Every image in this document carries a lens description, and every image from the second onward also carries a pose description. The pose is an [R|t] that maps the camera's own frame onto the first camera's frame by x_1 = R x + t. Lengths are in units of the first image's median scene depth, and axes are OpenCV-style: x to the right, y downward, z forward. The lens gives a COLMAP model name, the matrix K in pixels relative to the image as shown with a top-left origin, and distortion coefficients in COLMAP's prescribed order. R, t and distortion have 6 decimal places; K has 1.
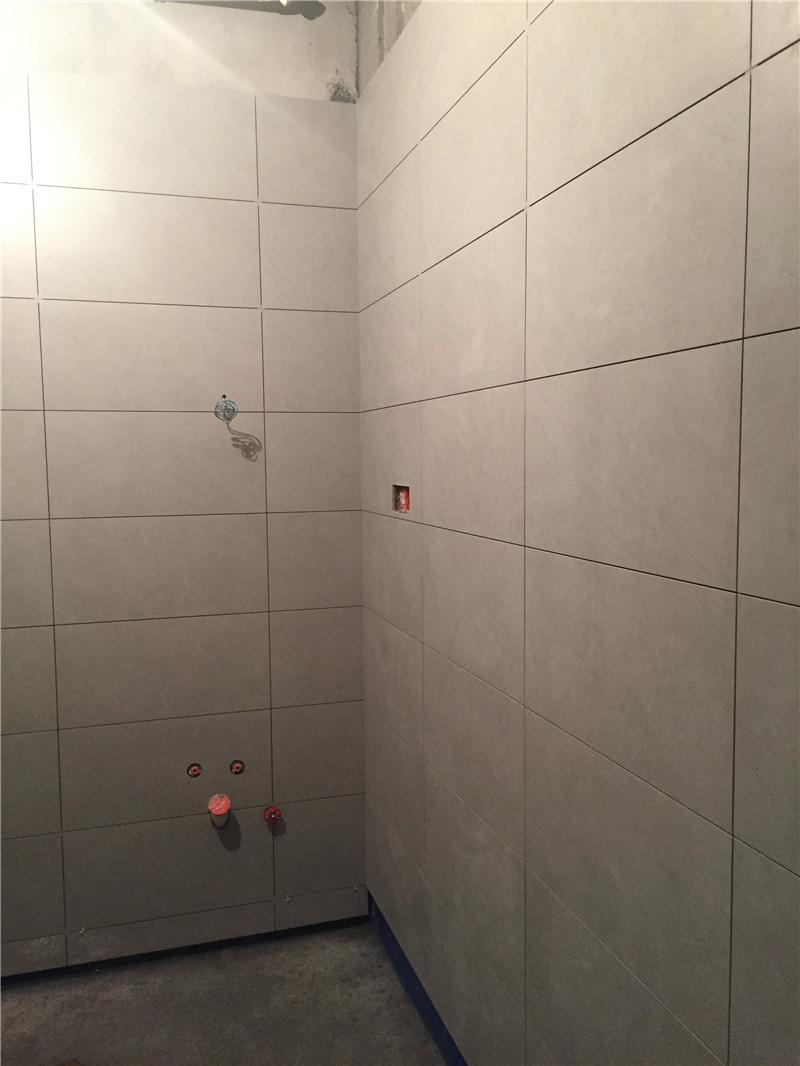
lens RADIAL K [[917.5, 0, 396.0], [0, 917.5, 534.0], [0, 0, 1]] dist [0.071186, -0.088868]
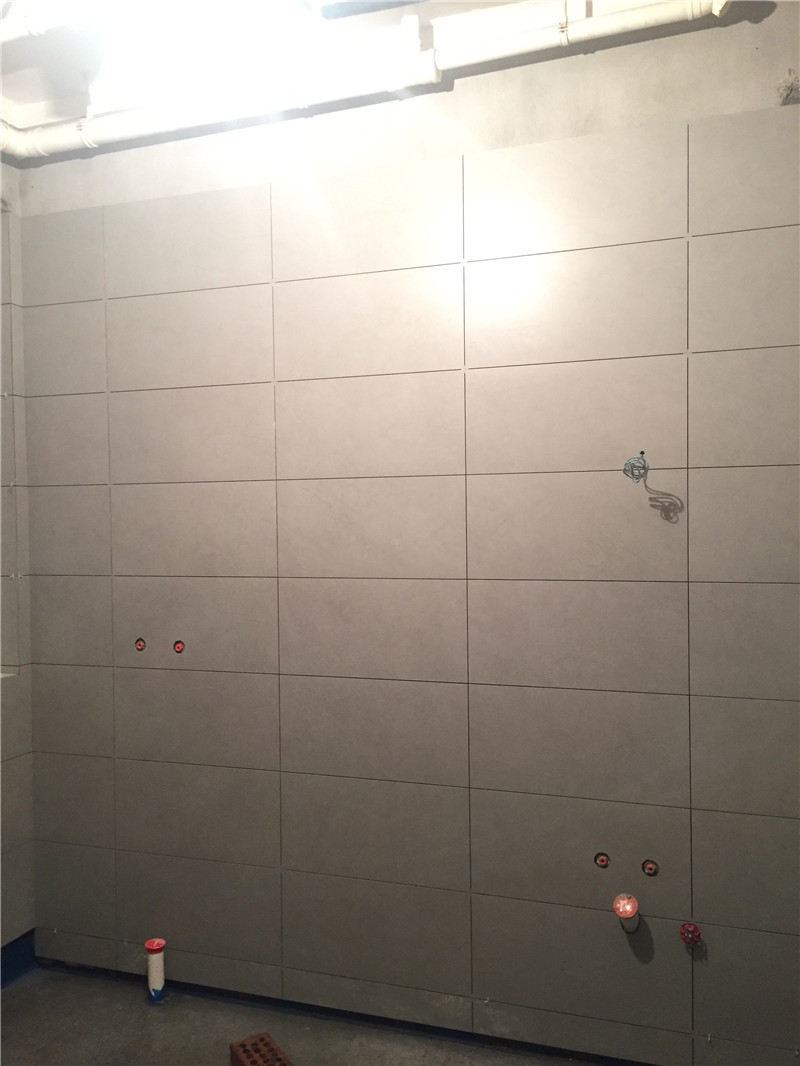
lens RADIAL K [[917.5, 0, 399.5], [0, 917.5, 534.0], [0, 0, 1]] dist [0.071186, -0.088868]
pose [[0.804494, 0.010765, -0.593863, 0.162393], [-0.046767, 0.997880, -0.045265, -0.015854], [0.592117, 0.064189, 0.803292, 0.124286]]
